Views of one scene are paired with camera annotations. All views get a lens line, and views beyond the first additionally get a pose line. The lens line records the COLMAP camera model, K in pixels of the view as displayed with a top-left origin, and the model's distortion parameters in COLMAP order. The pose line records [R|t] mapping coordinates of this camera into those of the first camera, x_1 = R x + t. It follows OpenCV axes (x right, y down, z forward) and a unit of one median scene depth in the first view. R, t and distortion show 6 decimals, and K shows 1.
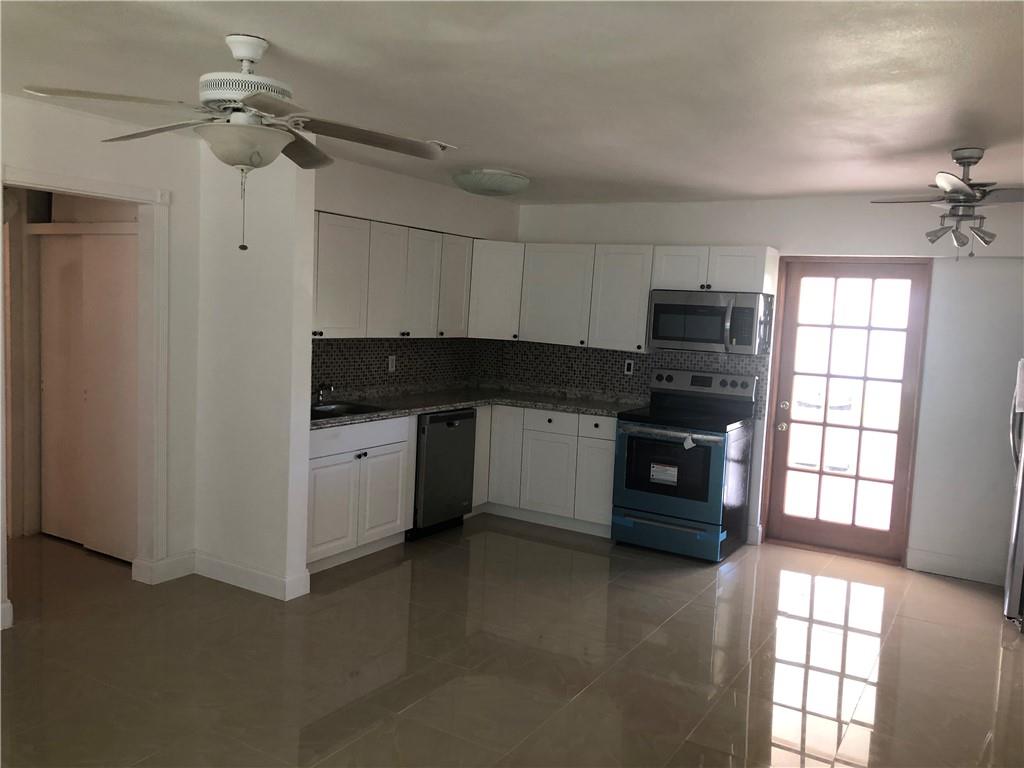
lens RADIAL K [[856.5, 0, 512.0], [0, 856.5, 384.0], [0, 0, 1]] dist [0.125484, -0.206261]
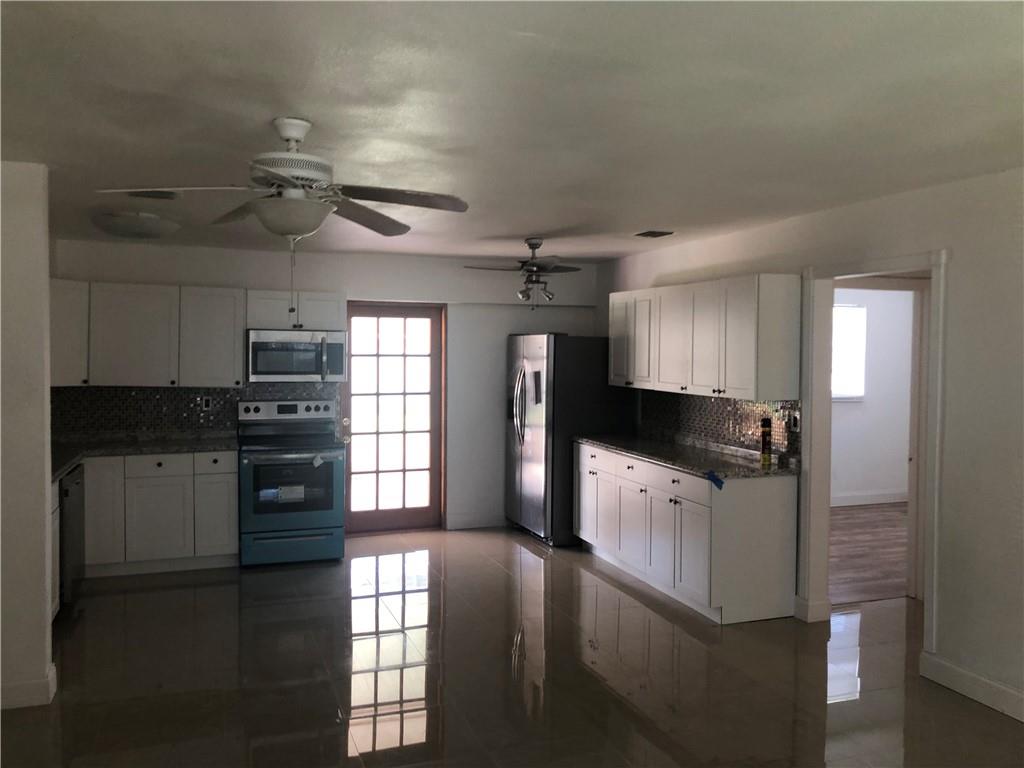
lens RADIAL K [[856.5, 0, 512.0], [0, 856.5, 384.0], [0, 0, 1]] dist [0.125484, -0.206261]
pose [[0.622019, -0.074317, 0.779467, -0.492911], [0.095505, 0.995254, 0.018678, -0.029799], [-0.777156, 0.062825, 0.626165, 0.061123]]
